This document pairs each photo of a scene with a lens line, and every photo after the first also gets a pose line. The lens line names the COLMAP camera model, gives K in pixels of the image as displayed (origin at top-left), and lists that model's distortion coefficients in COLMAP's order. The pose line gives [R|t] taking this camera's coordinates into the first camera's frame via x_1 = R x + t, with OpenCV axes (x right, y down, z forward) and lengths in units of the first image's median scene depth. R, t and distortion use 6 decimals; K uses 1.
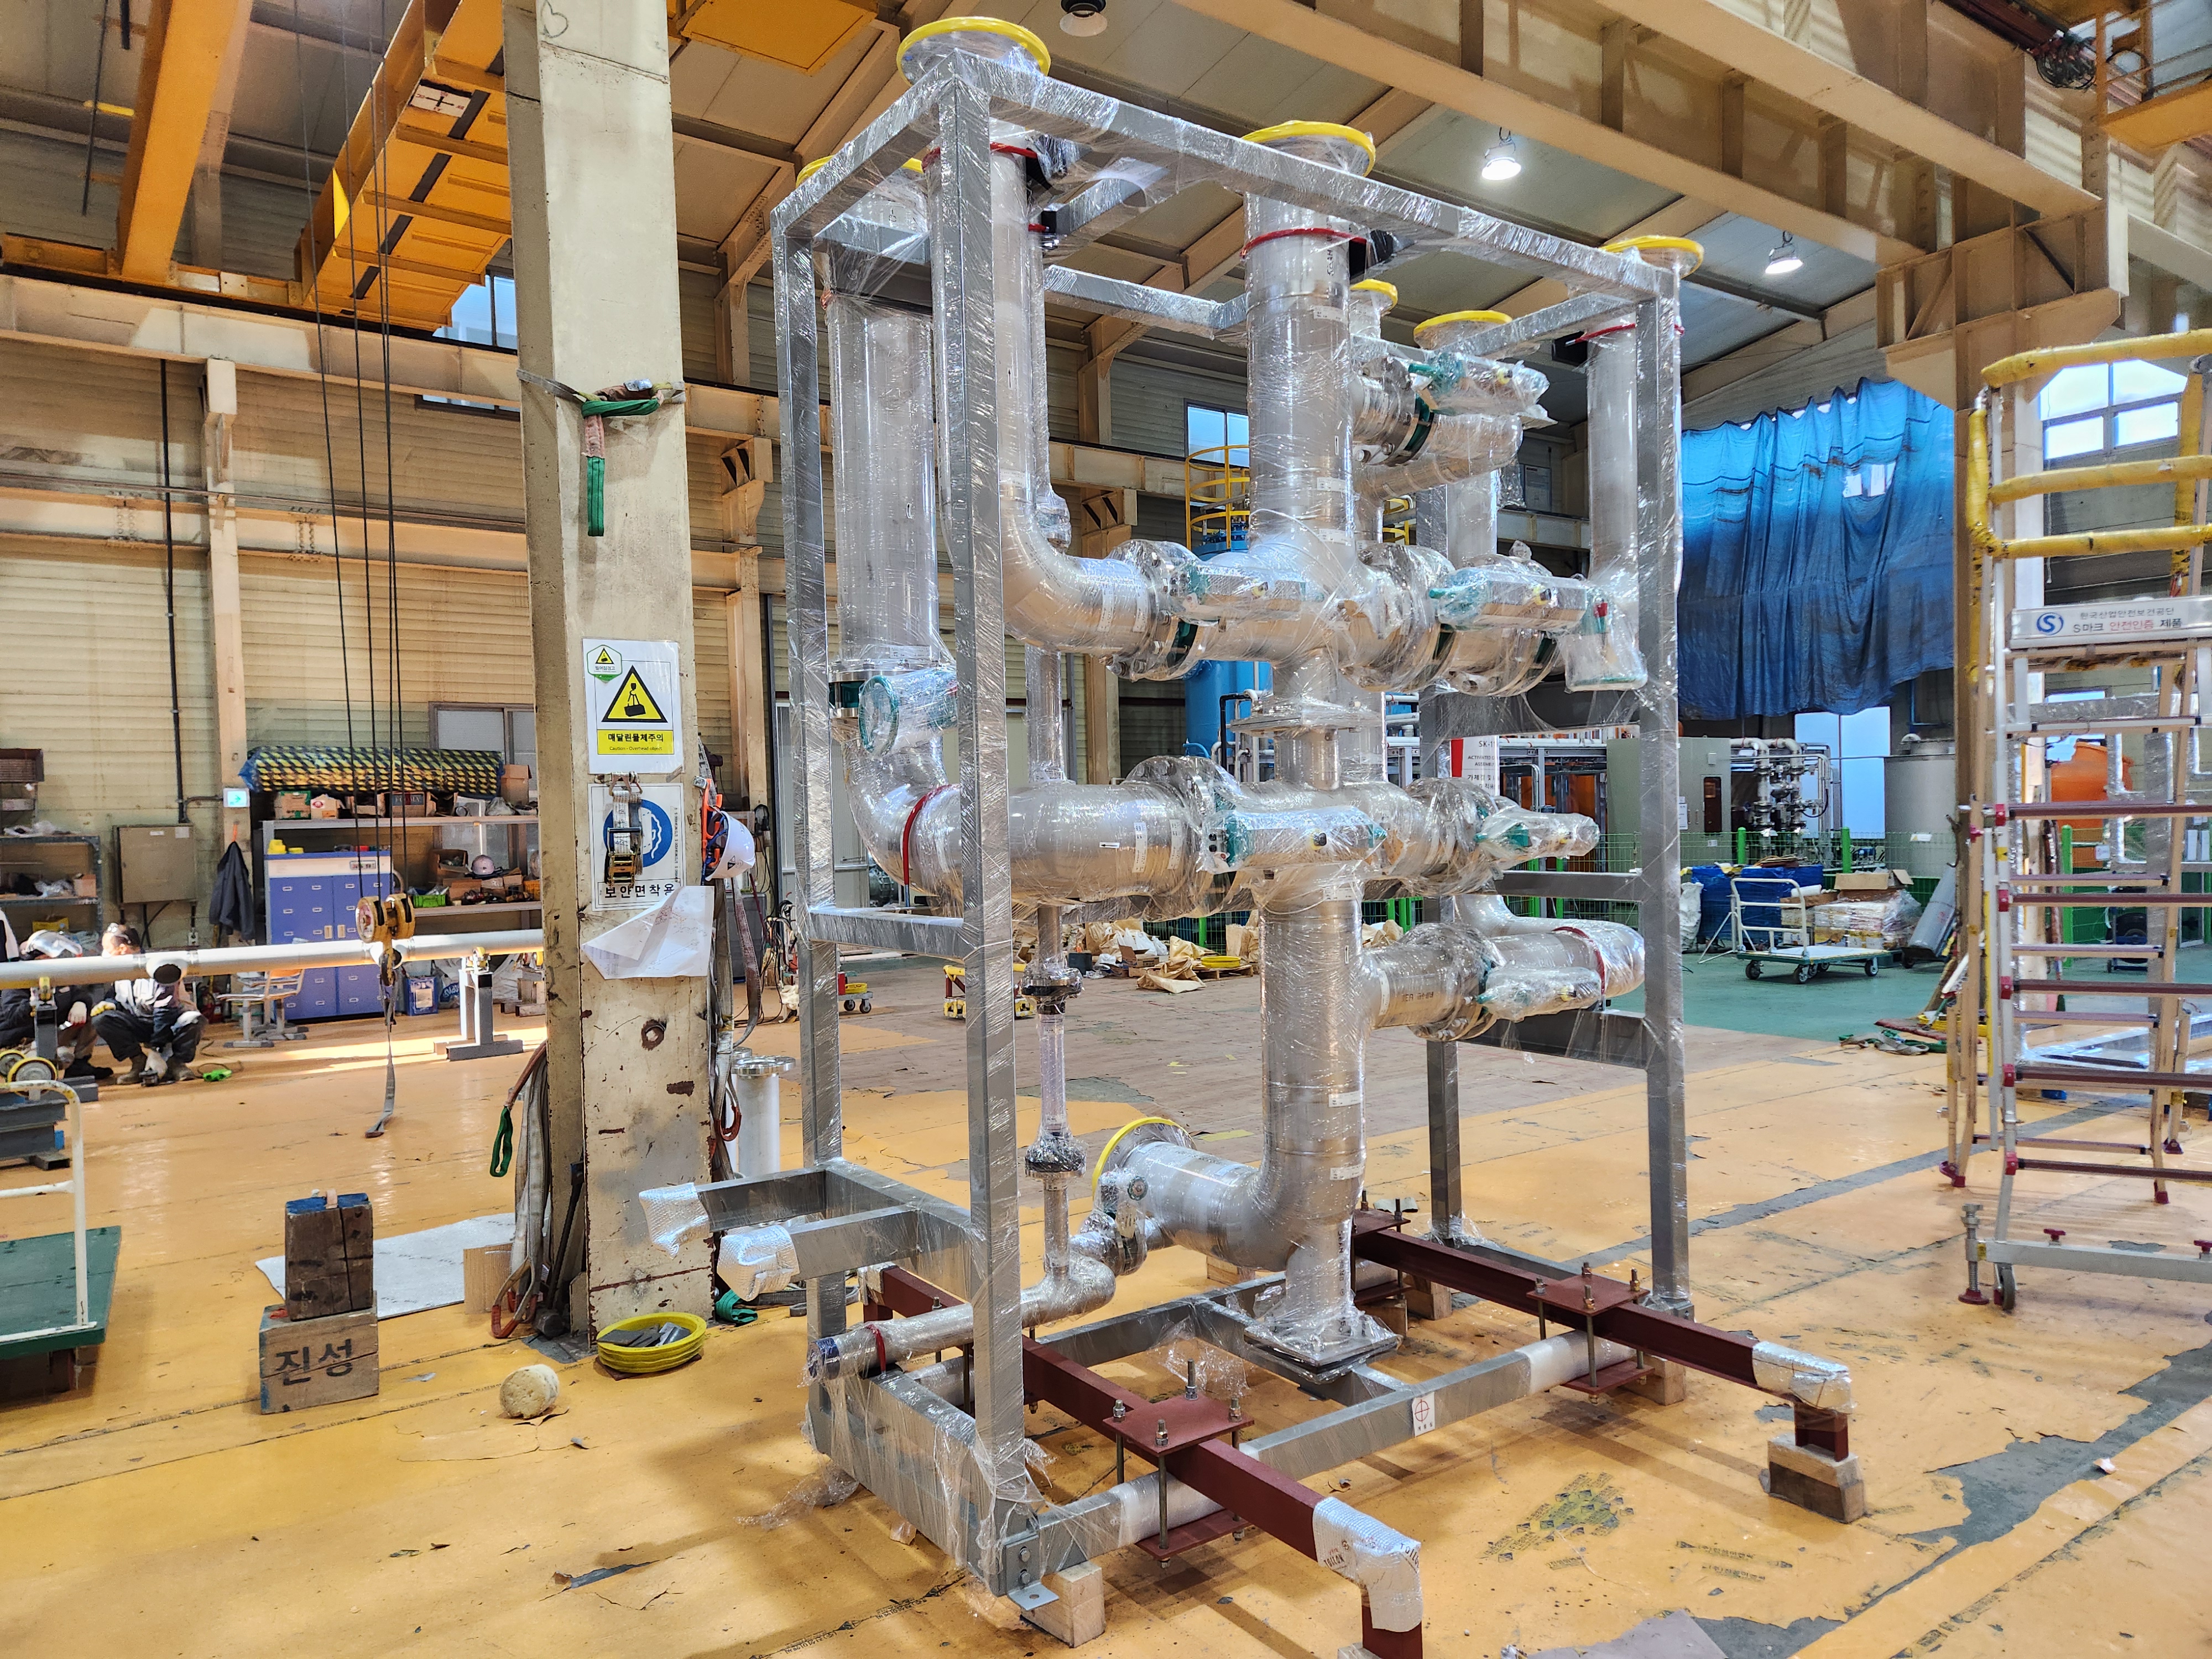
lens RADIAL K [[1476.9, 0, 1088.8], [0, 1476.9, 838.9], [0, 0, 1]] dist [0.059424, -0.020538]
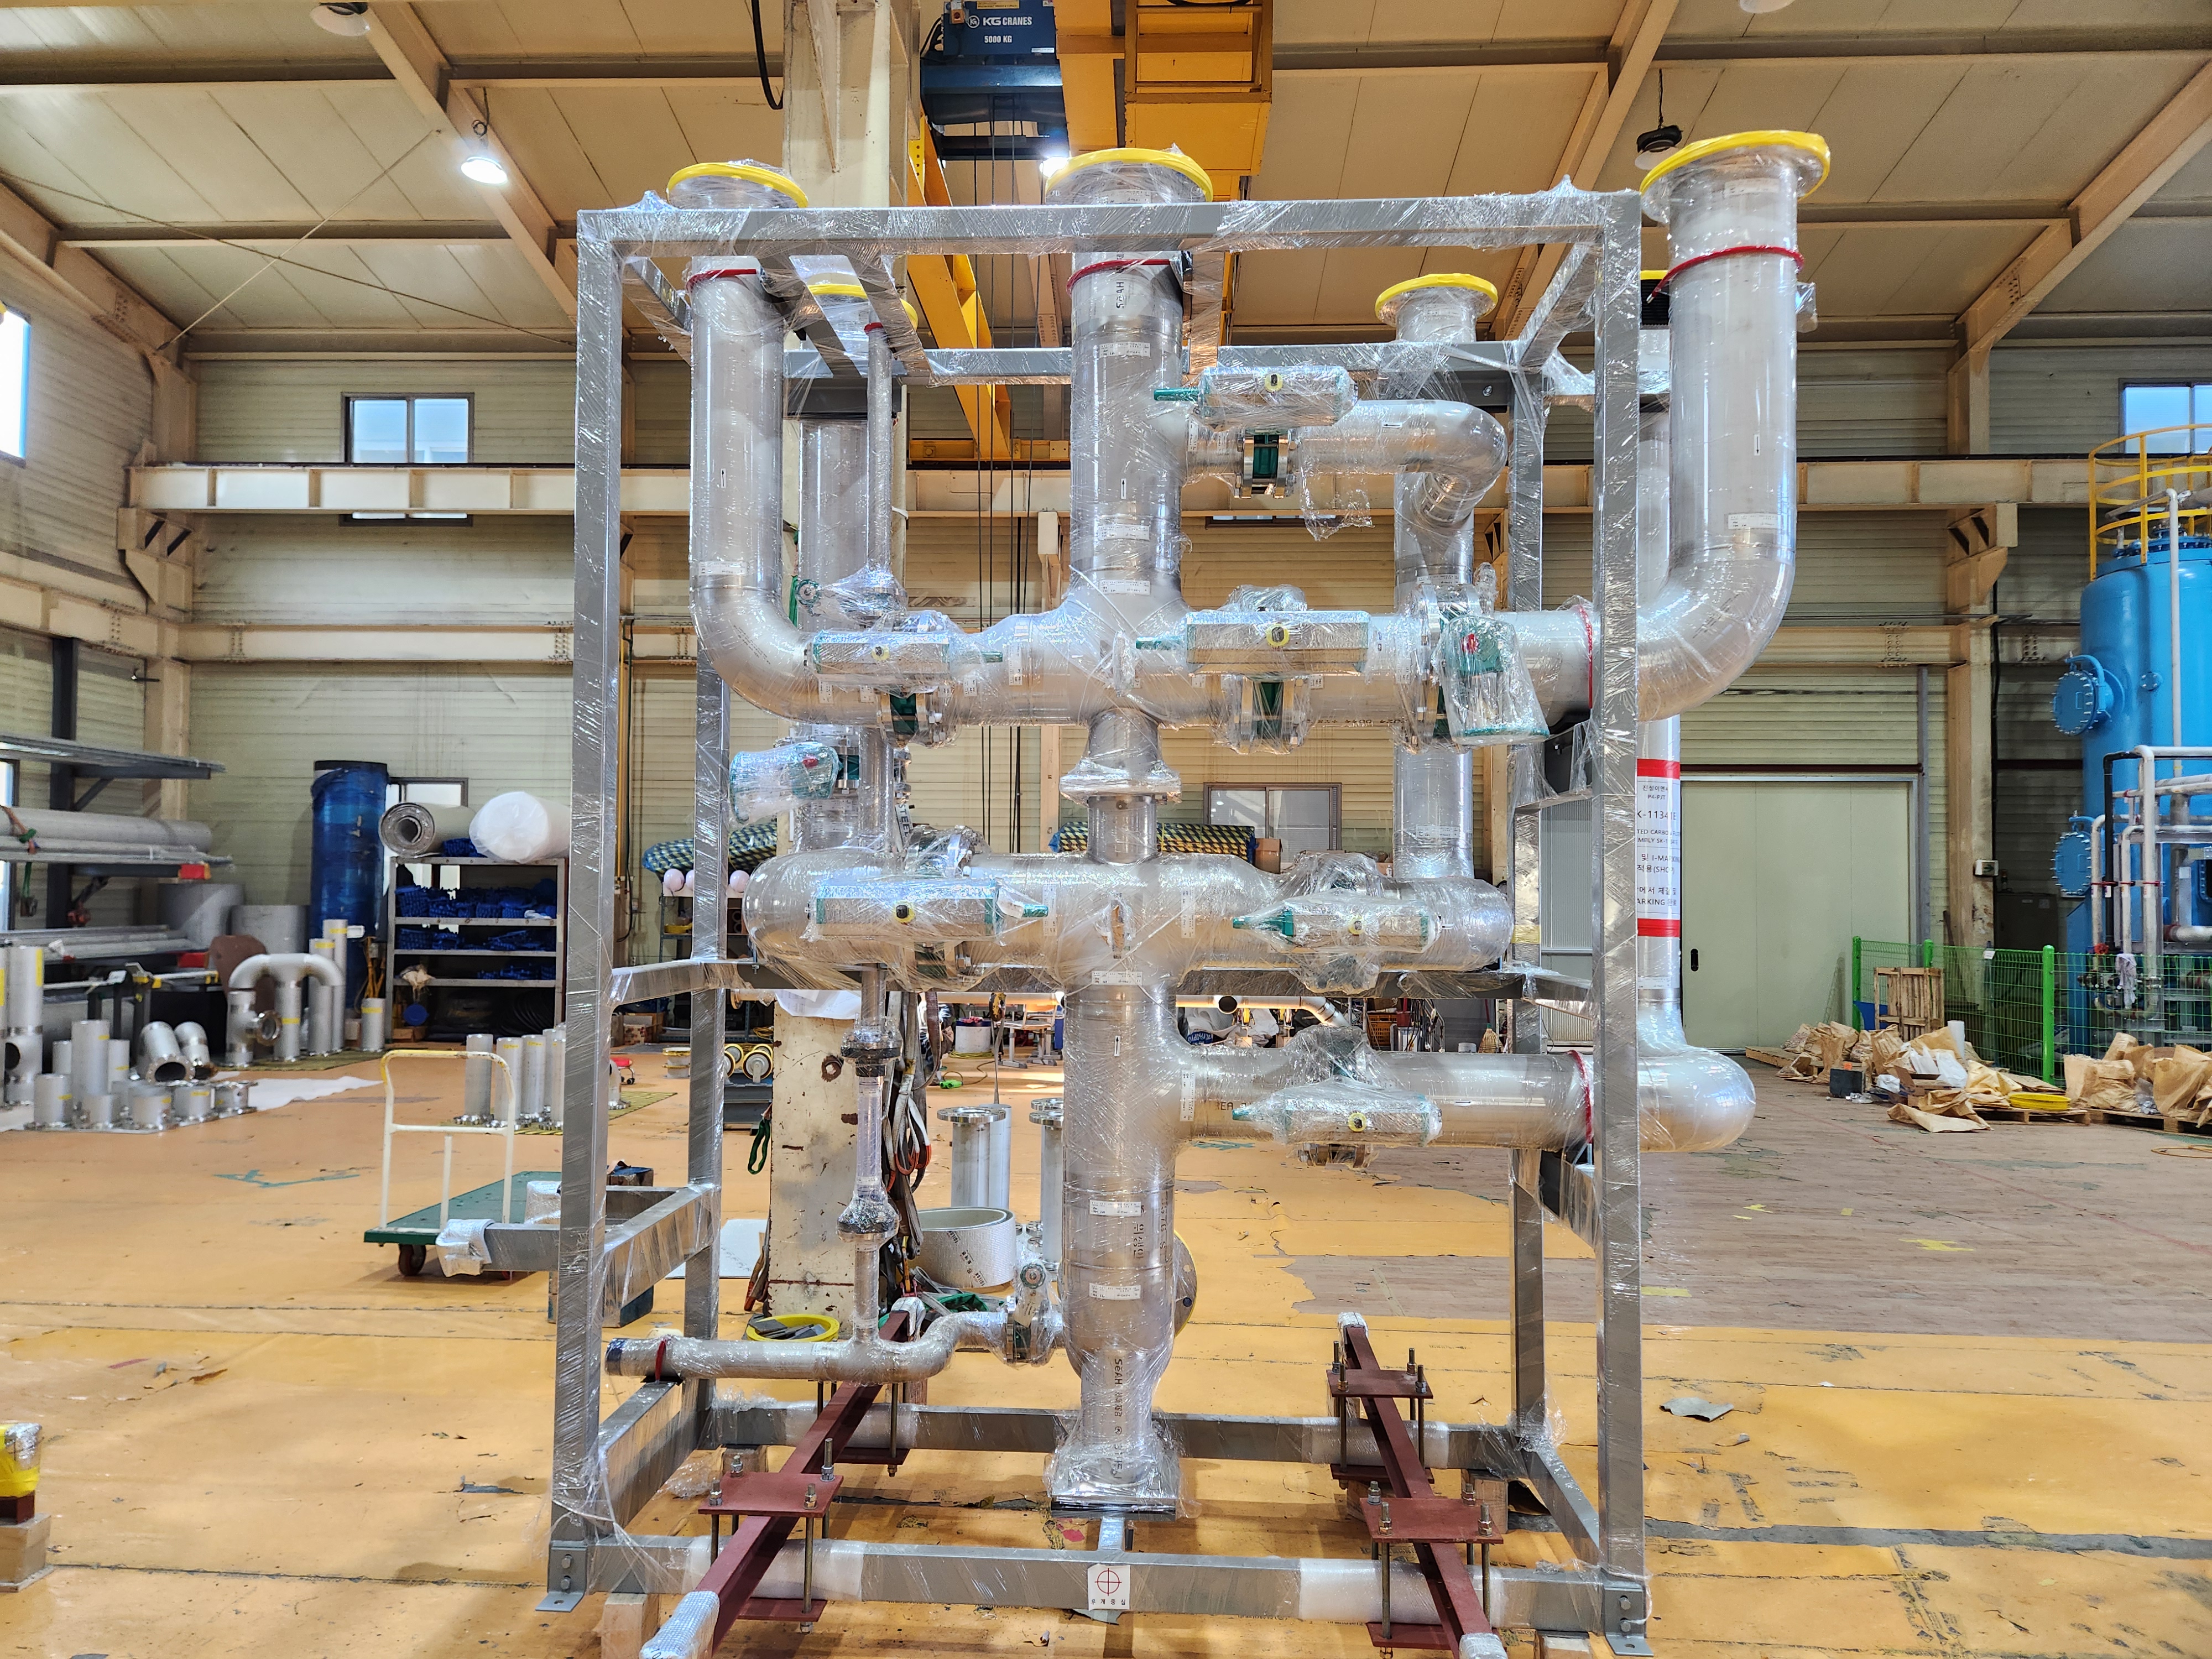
lens RADIAL K [[1476.9, 0, 1089.5], [0, 1476.9, 830.9], [0, 0, 1]] dist [0.059424, -0.020538]
pose [[0.780883, 0.004943, -0.624657, 0.207183], [-0.040580, 0.998258, -0.042830, -0.003704], [0.623358, 0.058794, 0.779723, 0.079814]]
